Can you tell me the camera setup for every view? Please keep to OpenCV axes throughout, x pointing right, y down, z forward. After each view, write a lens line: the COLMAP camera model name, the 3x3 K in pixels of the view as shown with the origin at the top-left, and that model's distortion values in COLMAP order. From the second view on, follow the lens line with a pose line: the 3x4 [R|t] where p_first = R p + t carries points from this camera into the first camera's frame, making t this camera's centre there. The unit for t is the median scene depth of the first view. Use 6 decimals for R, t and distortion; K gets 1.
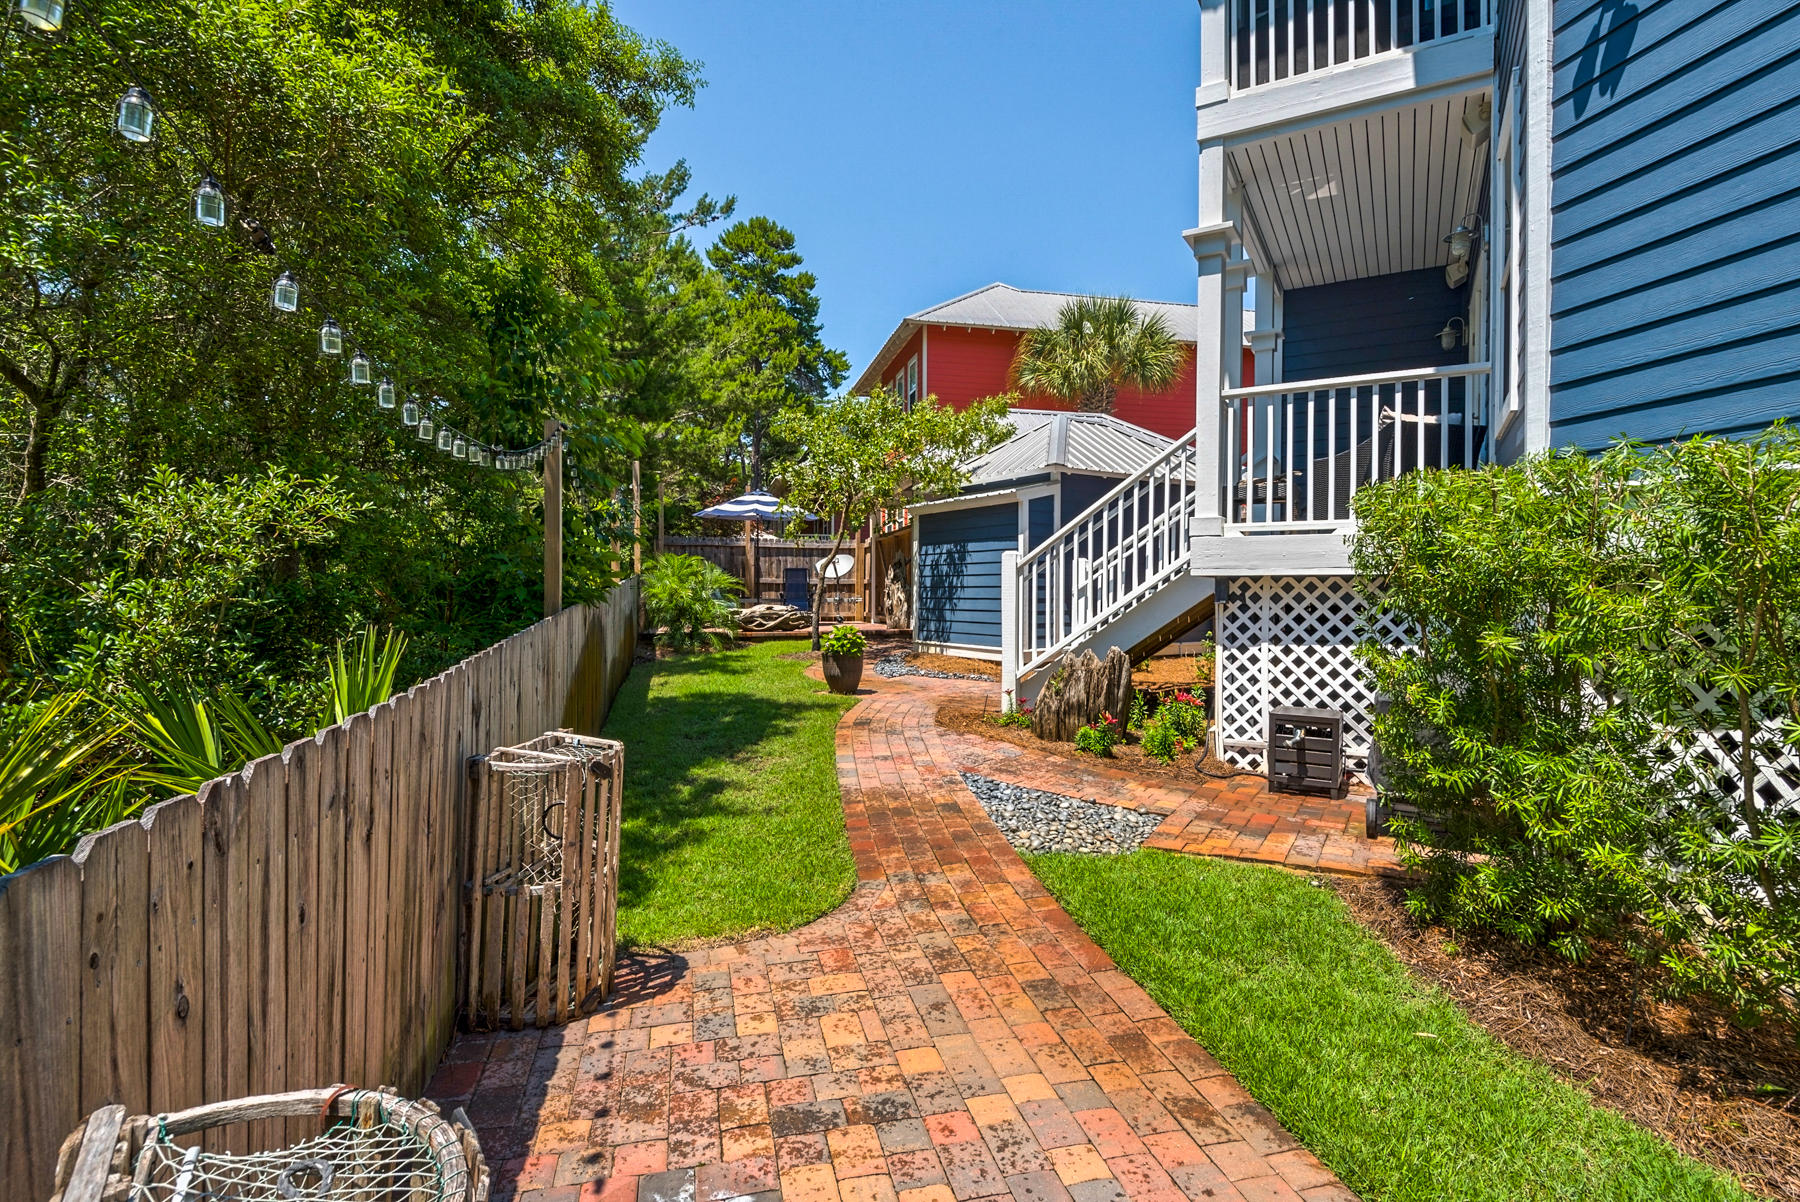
lens RADIAL K [[878.5, 0, 892.7], [0, 878.5, 591.4], [0, 0, 1]] dist [-0.005332, -0.001720]
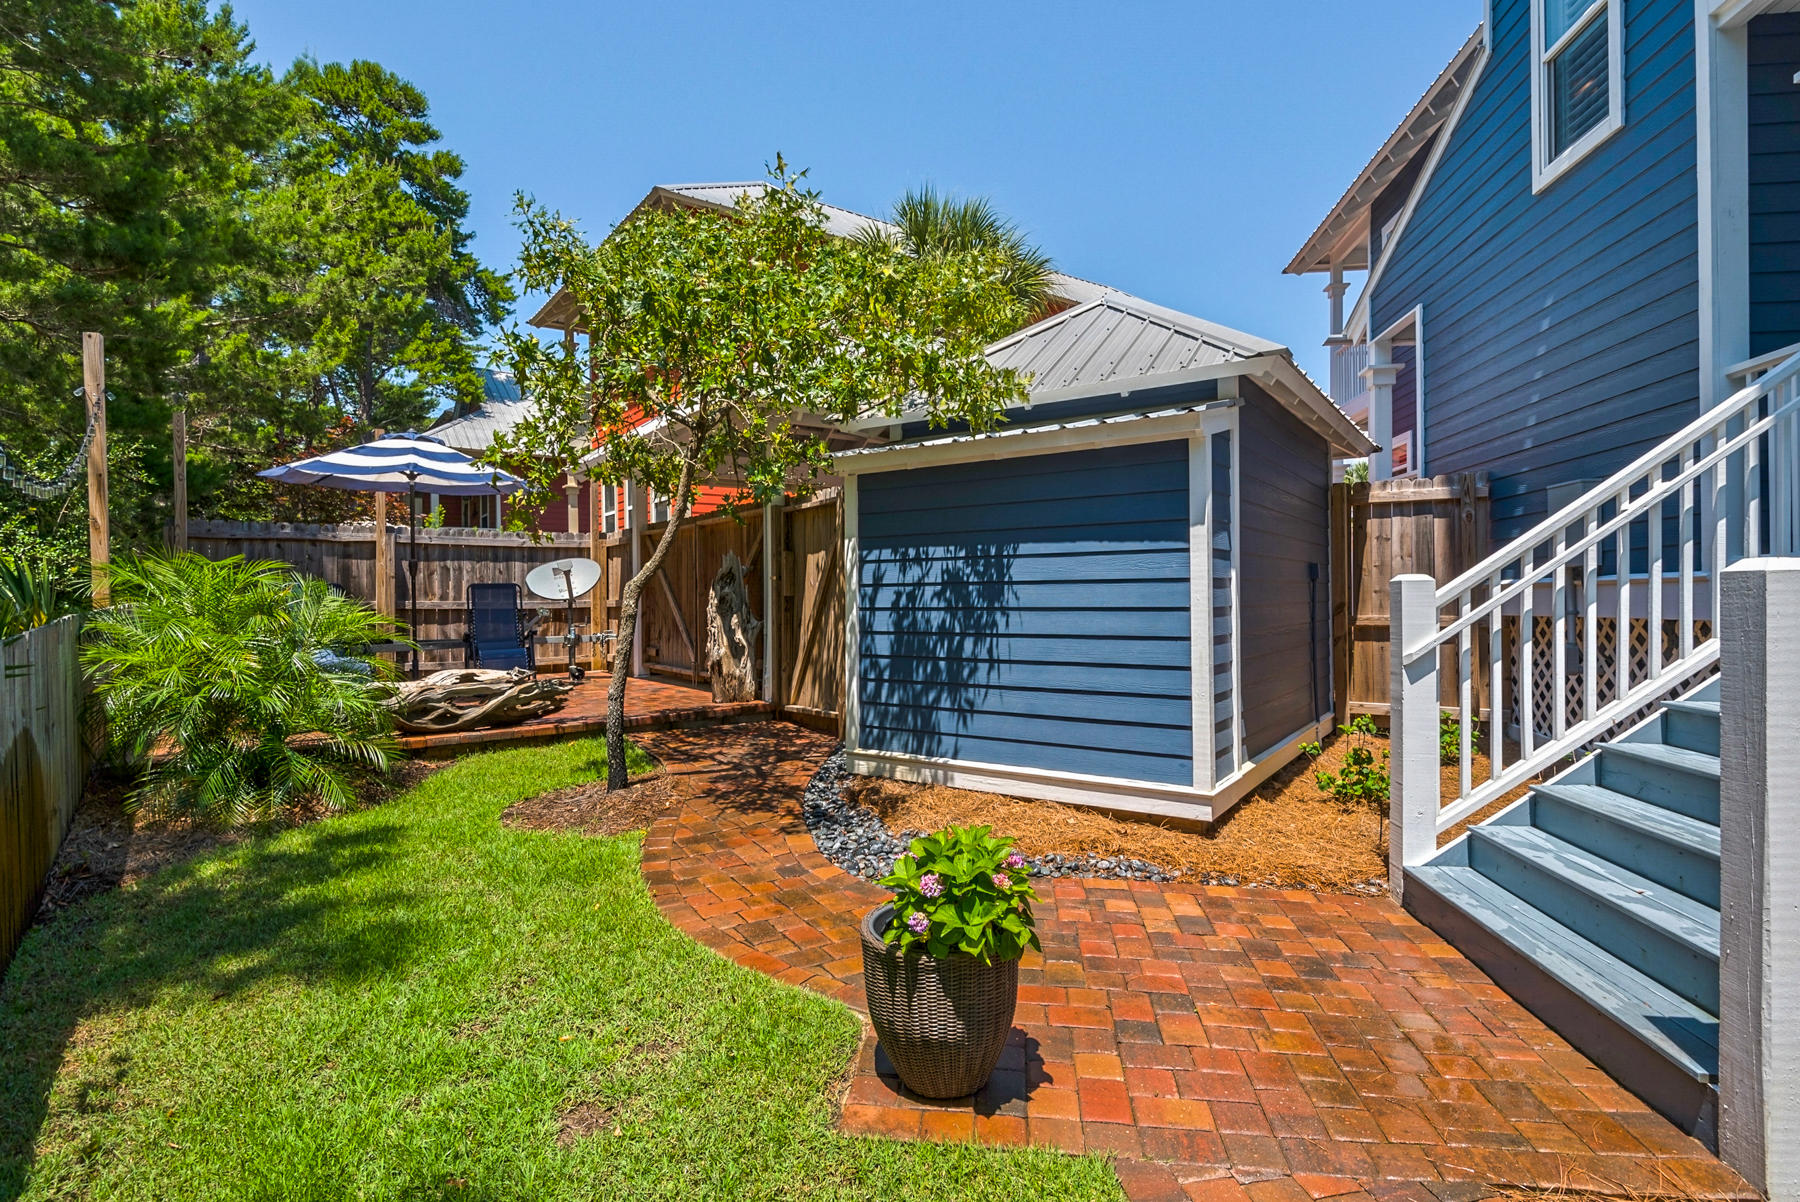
lens RADIAL K [[878.5, 0, 912.4], [0, 878.5, 596.6], [0, 0, 1]] dist [-0.005332, -0.001720]
pose [[0.913104, -0.013057, 0.407518, -0.105048], [0.011628, 0.999914, 0.005984, -0.020774], [-0.407561, -0.000725, 0.913178, 0.455591]]
